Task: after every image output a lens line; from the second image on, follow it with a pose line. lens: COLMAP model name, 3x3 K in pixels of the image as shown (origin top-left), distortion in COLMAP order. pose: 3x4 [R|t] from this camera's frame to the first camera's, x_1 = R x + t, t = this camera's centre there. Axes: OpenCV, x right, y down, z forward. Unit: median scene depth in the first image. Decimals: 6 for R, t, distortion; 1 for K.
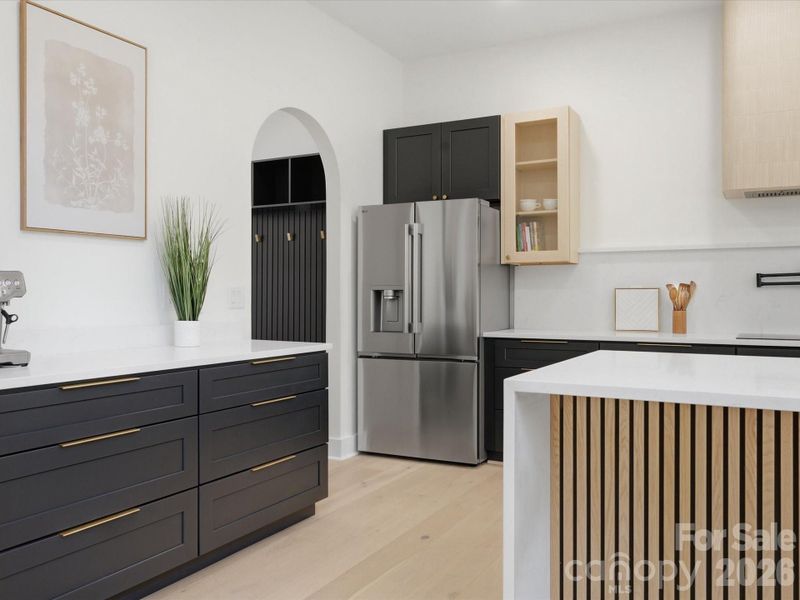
lens RADIAL K [[686.2, 0, 409.4], [0, 686.2, 299.3], [0, 0, 1]] dist [0.006858, 0.005635]
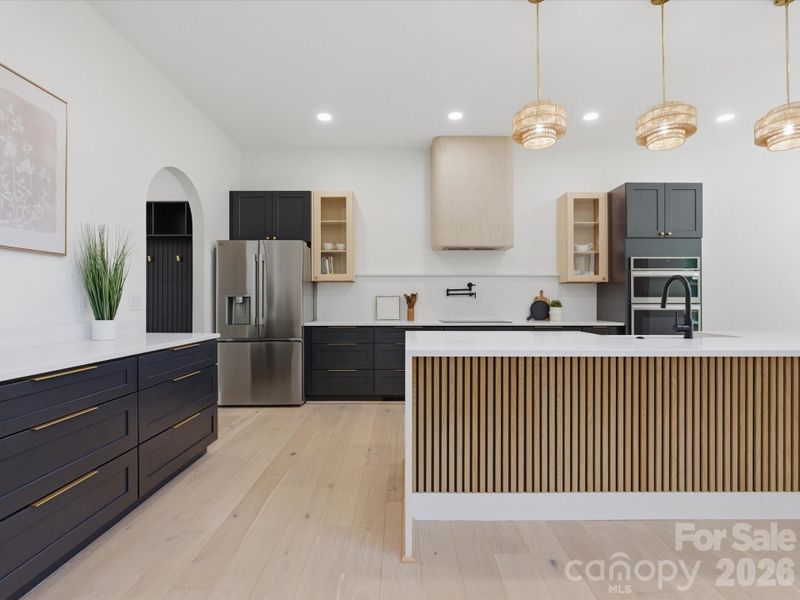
lens RADIAL K [[399.8, 0, 401.7], [0, 399.8, 302.2], [0, 0, 1]] dist [-0.002308, 0.000227]
pose [[0.883796, -0.002953, 0.467864, -0.136771], [0.003367, 0.999994, -0.000048, -0.000332], [-0.467861, 0.001618, 0.883801, 0.055545]]
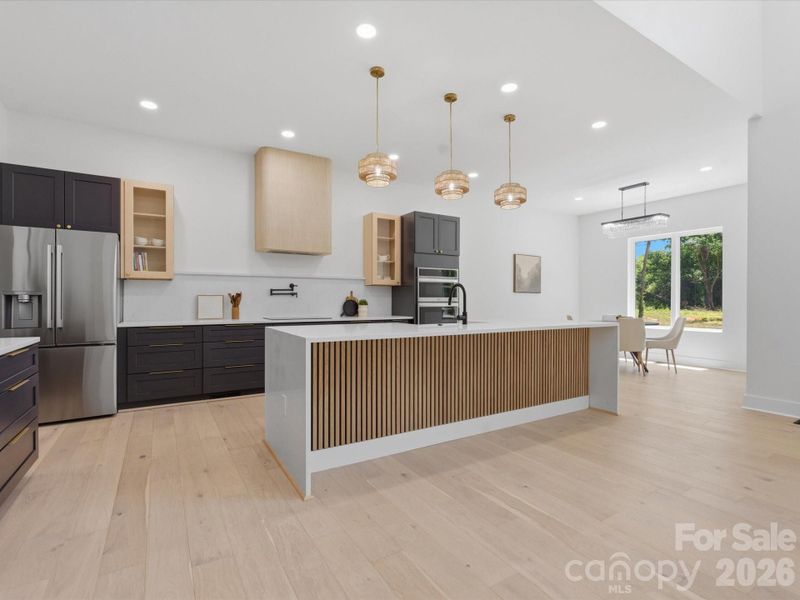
lens RADIAL K [[399.8, 0, 401.7], [0, 399.8, 302.2], [0, 0, 1]] dist [-0.002308, 0.000227]
pose [[0.511034, -0.005301, 0.859544, -0.331387], [0.004143, 0.999985, 0.003705, 0.000007], [-0.859551, 0.001667, 0.511048, 0.034482]]
